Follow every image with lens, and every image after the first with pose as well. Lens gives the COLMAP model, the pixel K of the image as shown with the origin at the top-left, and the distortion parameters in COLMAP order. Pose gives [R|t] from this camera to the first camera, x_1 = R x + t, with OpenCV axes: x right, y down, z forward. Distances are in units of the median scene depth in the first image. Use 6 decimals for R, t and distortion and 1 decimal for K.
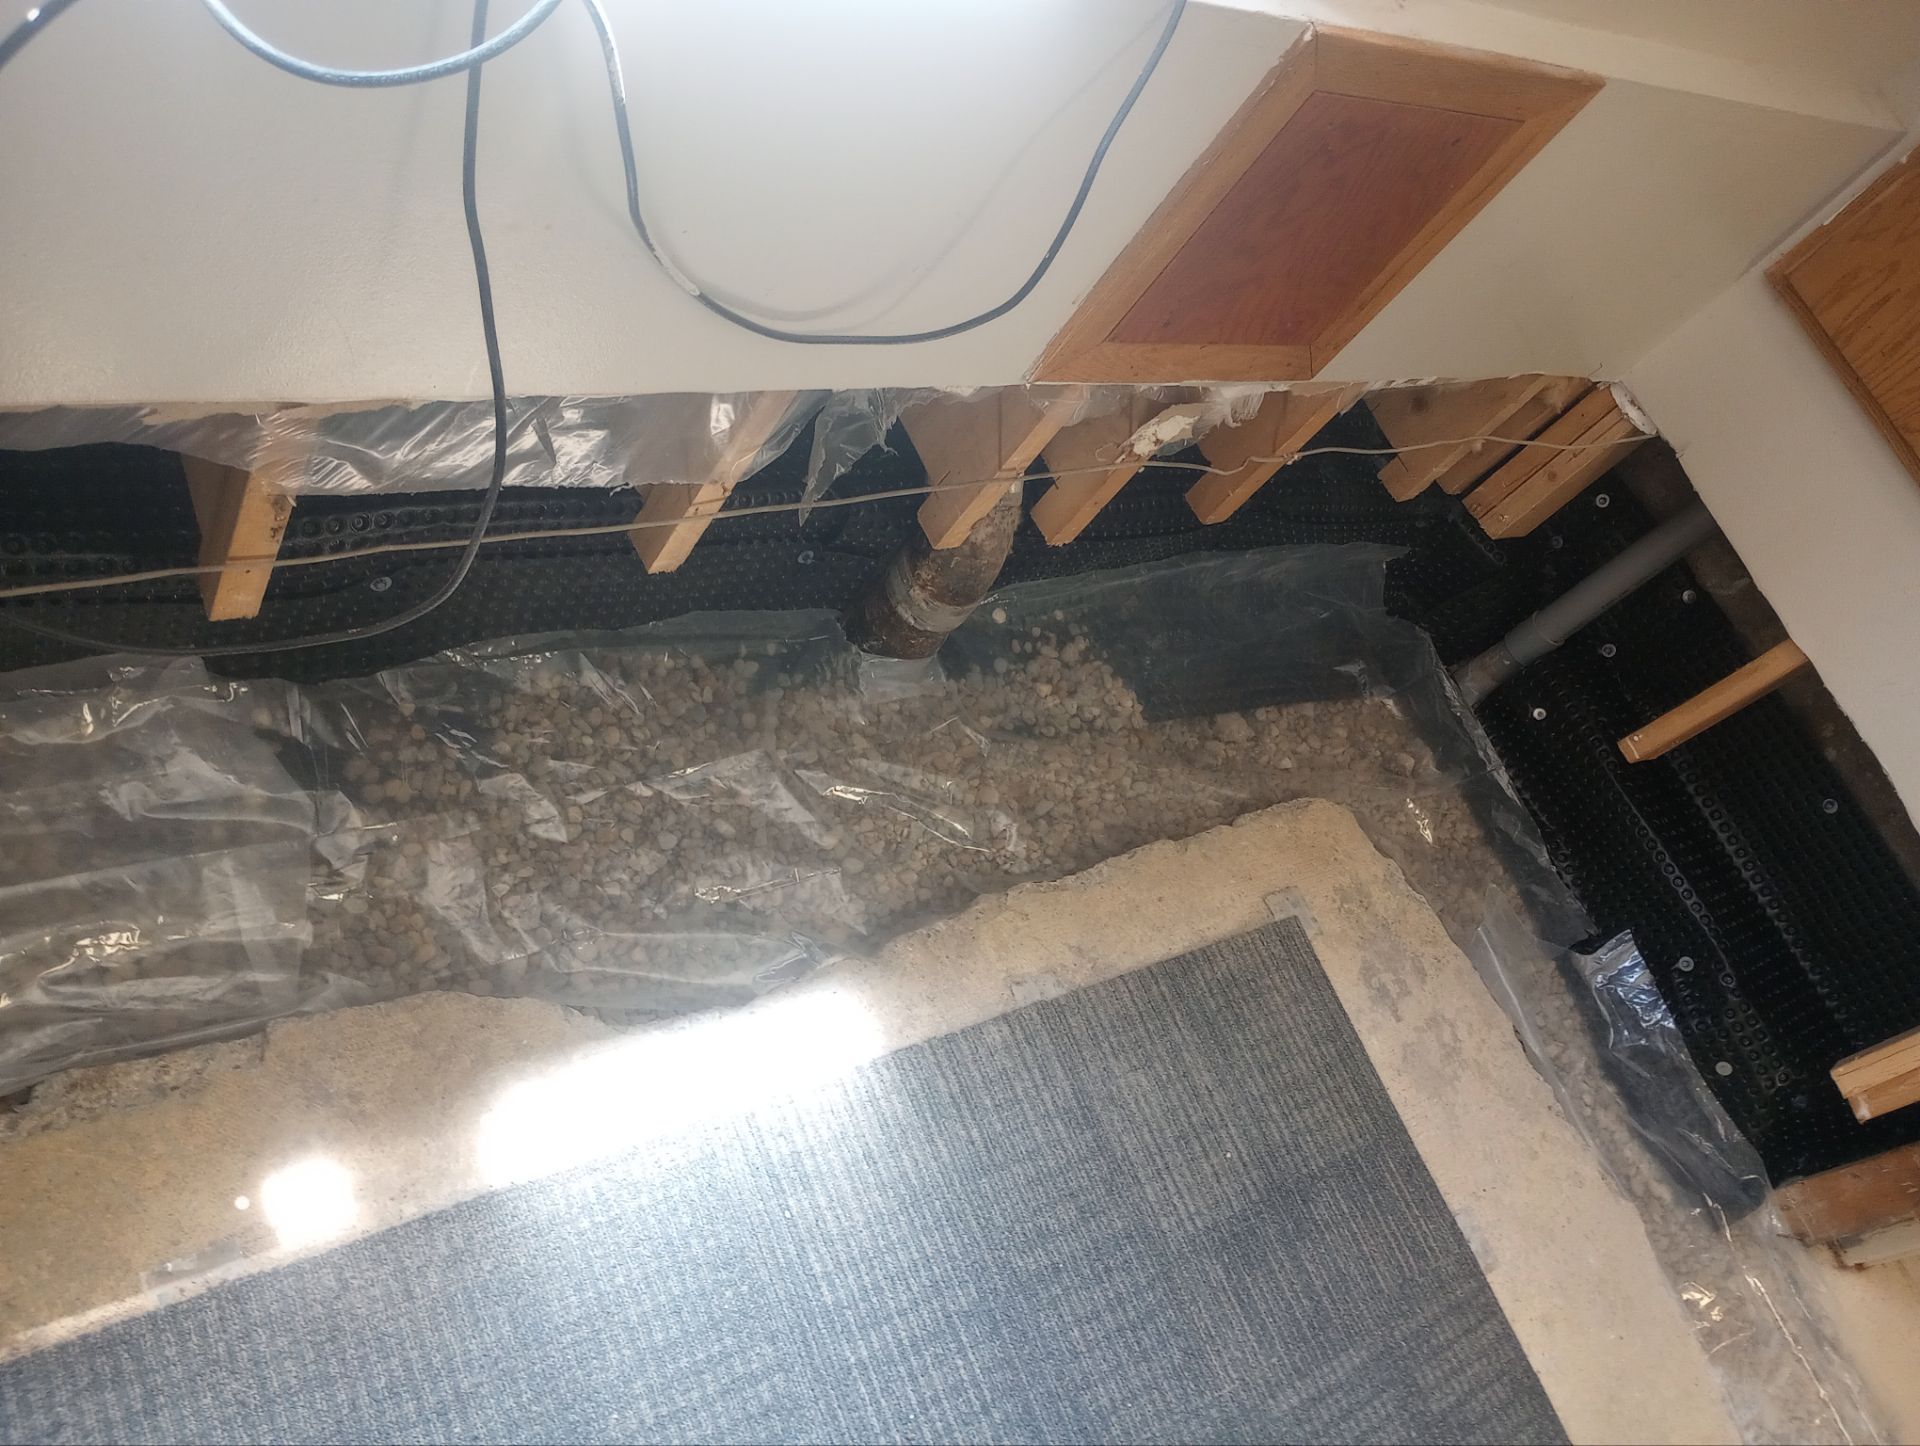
lens RADIAL K [[1575.0, 0, 960.0], [0, 1575.0, 723.0], [0, 0, 1]] dist [0.070098, -0.099443]
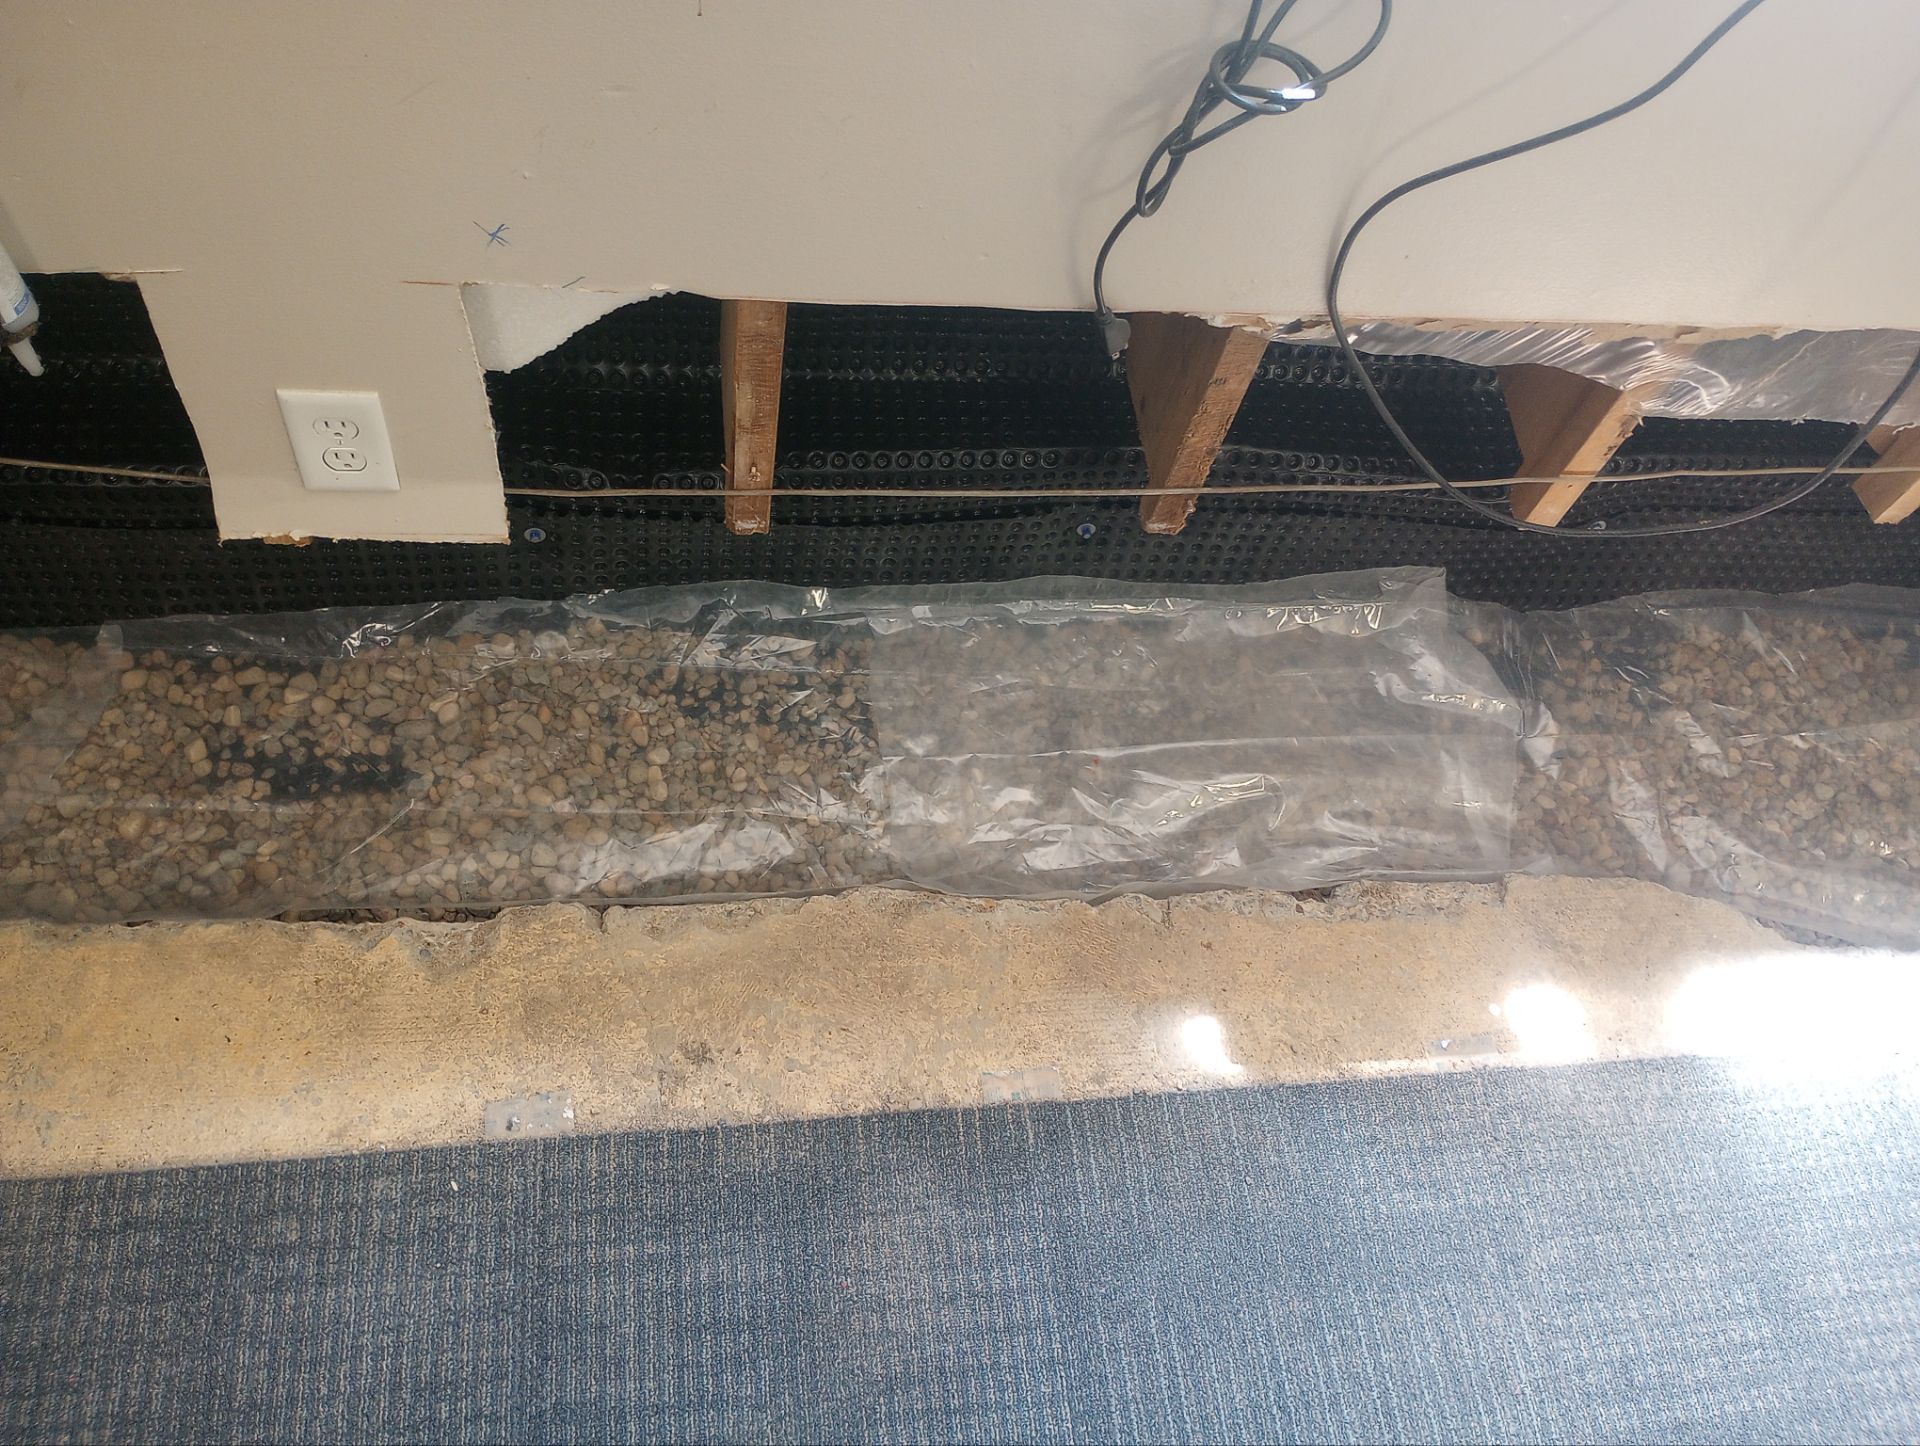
lens RADIAL K [[1575.0, 0, 960.0], [0, 1575.0, 723.0], [0, 0, 1]] dist [0.070098, -0.099443]
pose [[0.880800, 0.092229, -0.464419, -0.216255], [-0.118269, 0.992609, -0.027183, 0.133838], [0.458480, 0.078869, 0.885198, -0.210545]]
